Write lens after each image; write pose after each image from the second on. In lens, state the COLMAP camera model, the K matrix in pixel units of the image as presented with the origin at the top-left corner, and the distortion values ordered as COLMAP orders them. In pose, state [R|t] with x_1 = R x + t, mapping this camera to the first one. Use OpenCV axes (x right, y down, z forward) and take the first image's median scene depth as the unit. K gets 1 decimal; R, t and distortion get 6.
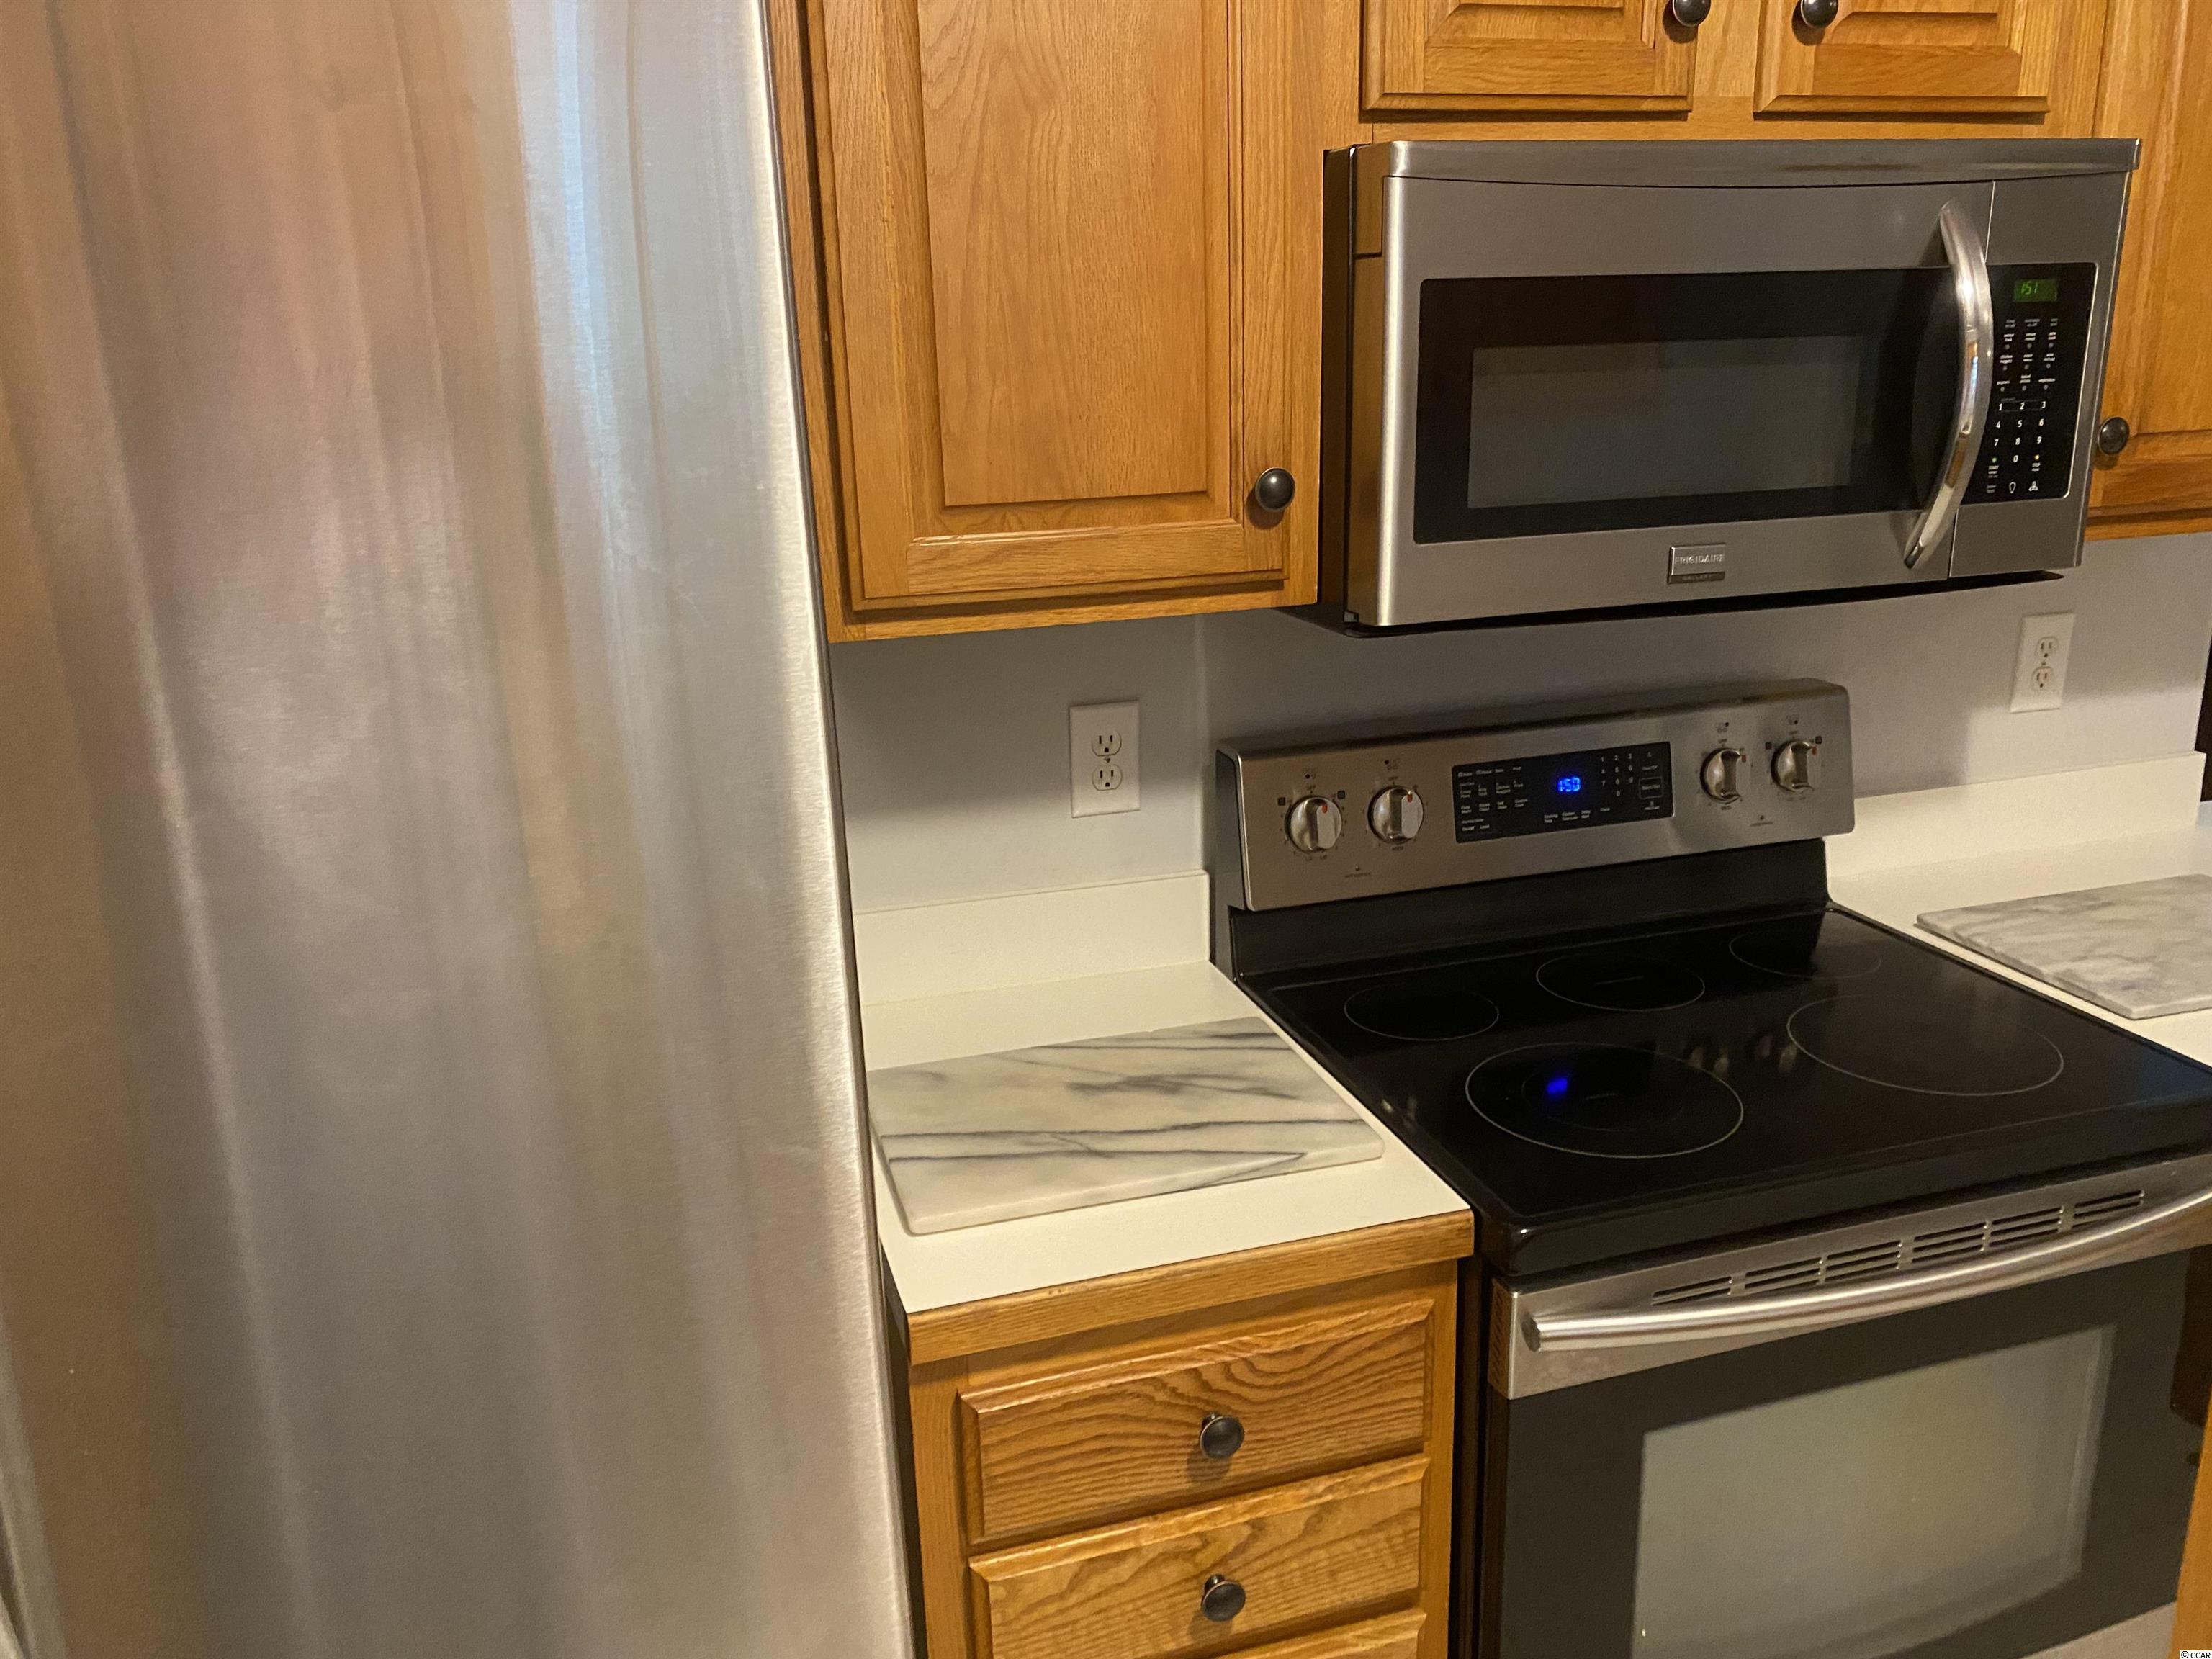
lens RADIAL K [[1695.8, 0, 1104.3], [0, 1695.8, 816.0], [0, 0, 1]] dist [0.020925, -0.023038]
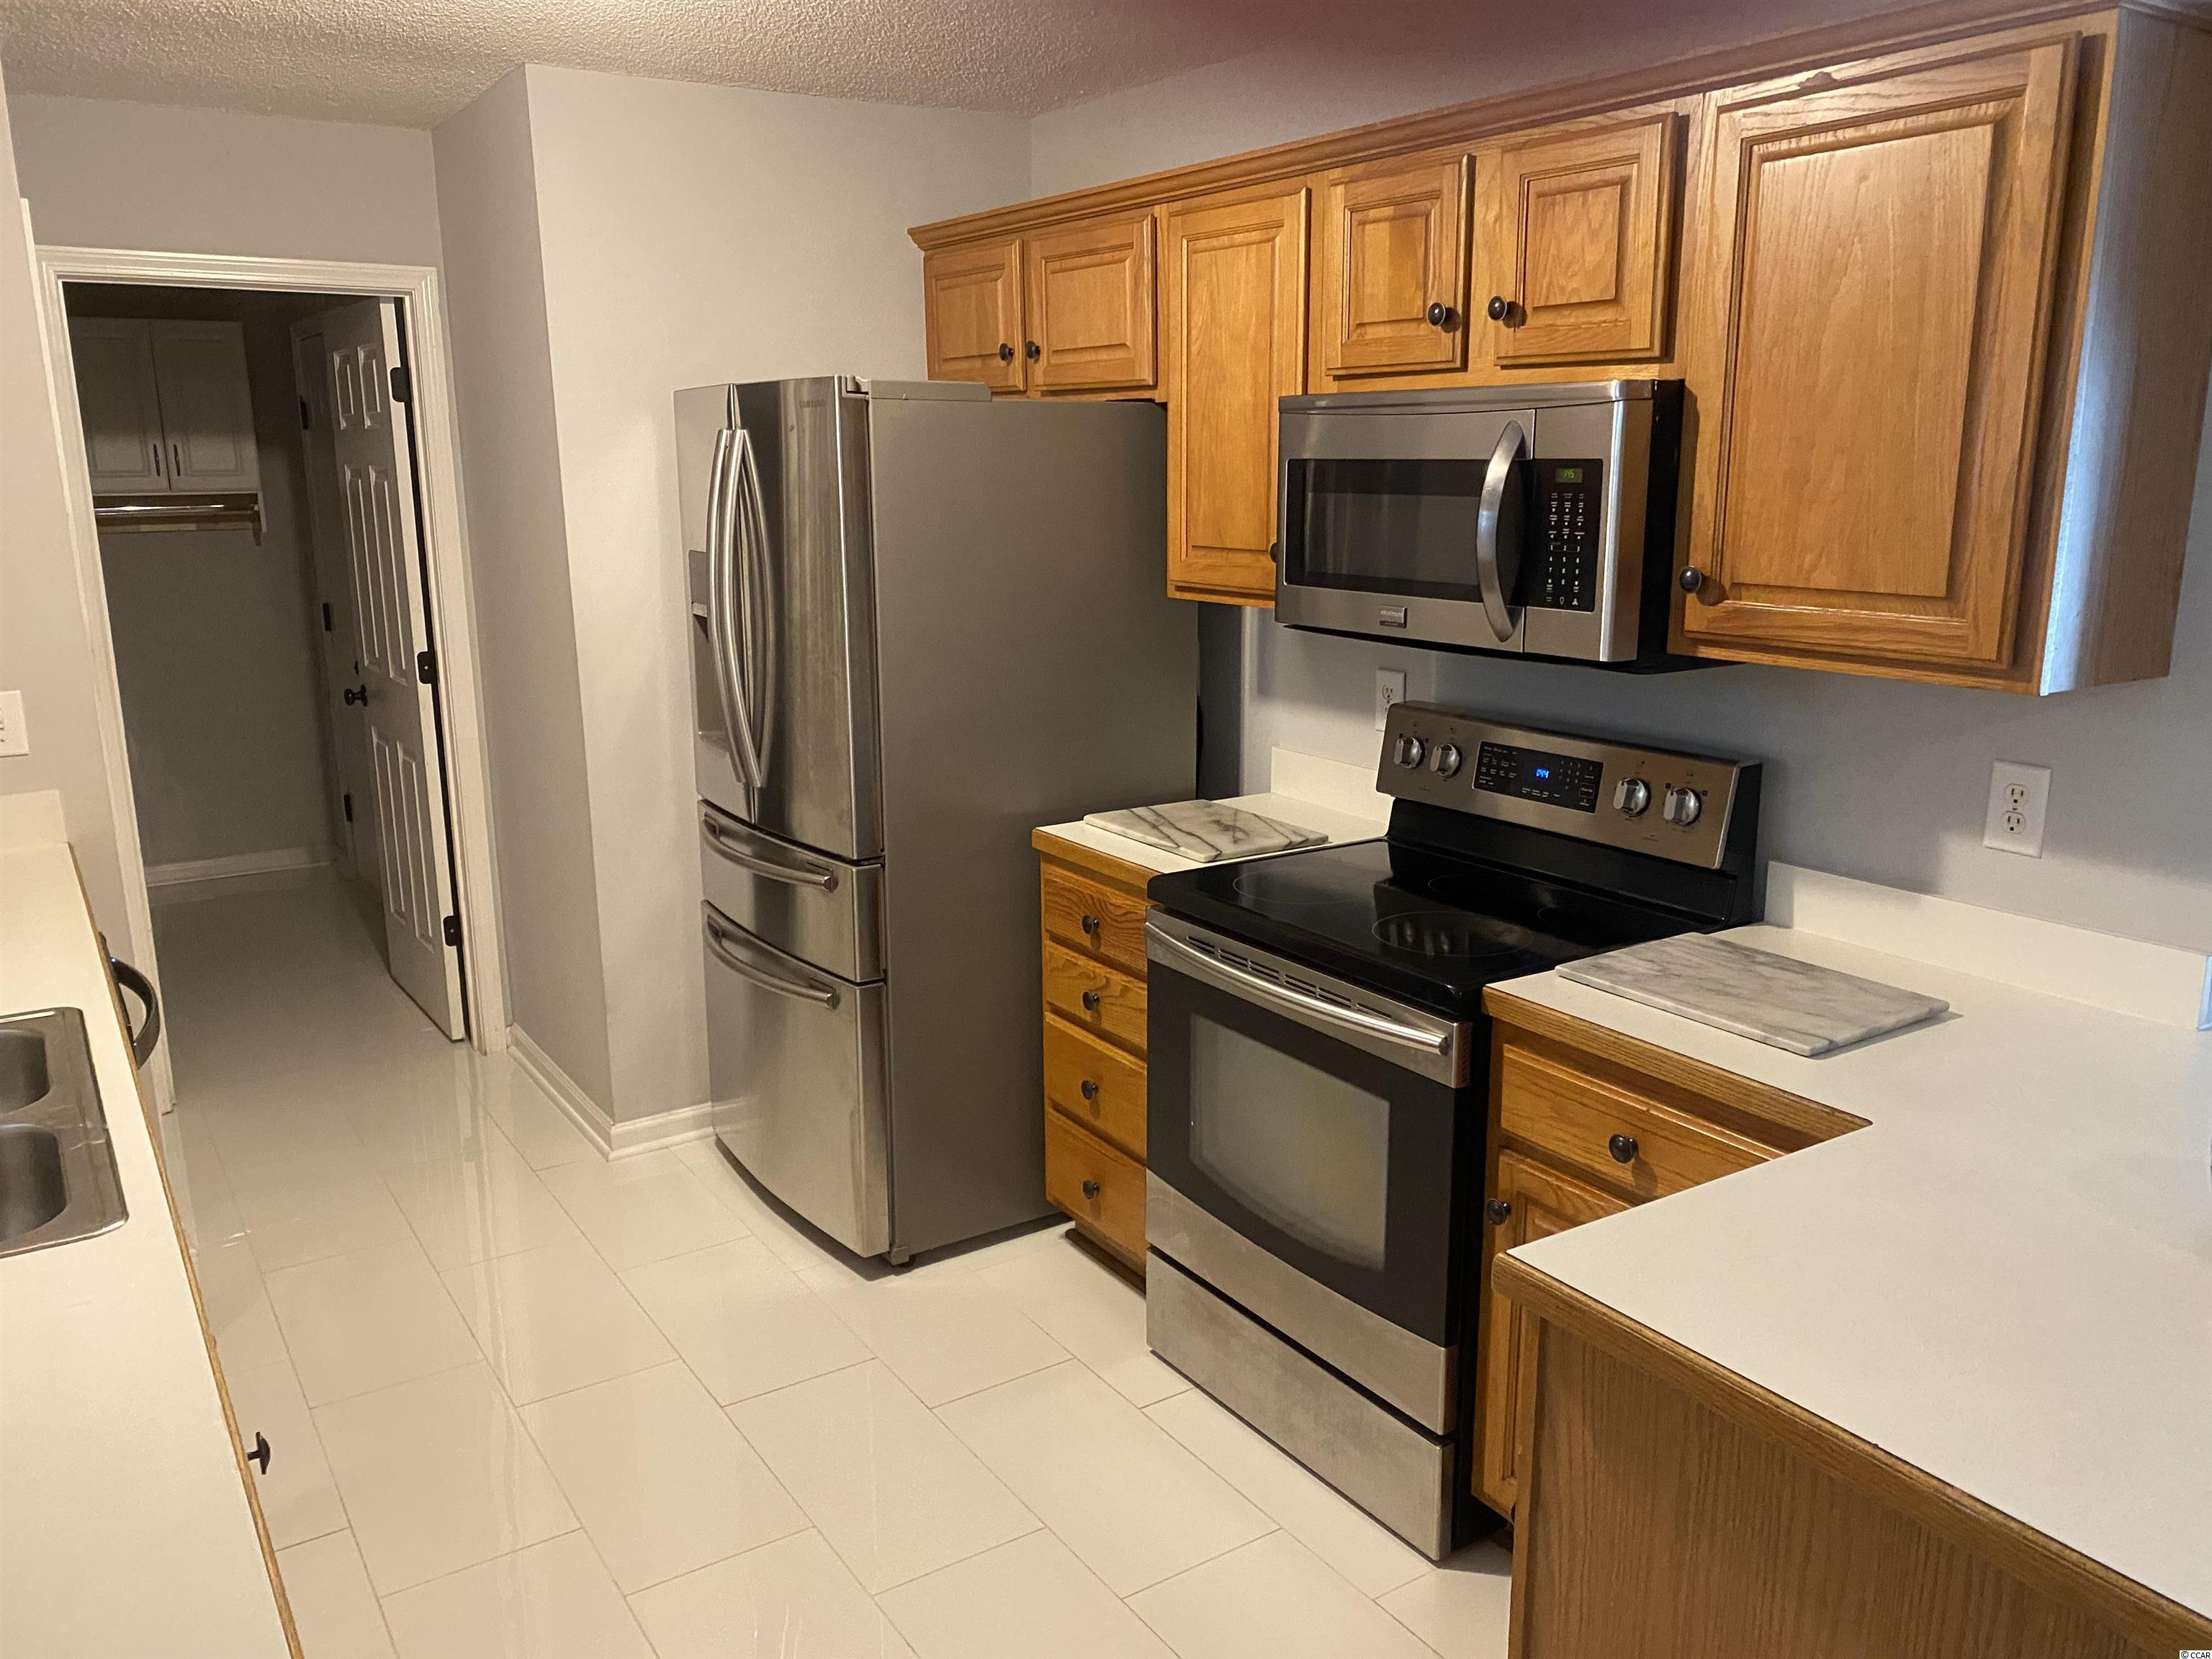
lens RADIAL K [[1695.8, 0, 1104.2], [0, 1695.8, 833.3], [0, 0, 1]] dist [0.020925, -0.023038]
pose [[0.287659, 0.240415, -0.927067, 1.765527], [-0.261556, 0.950904, 0.165439, -0.129726], [0.921326, 0.194890, 0.336418, 0.134015]]
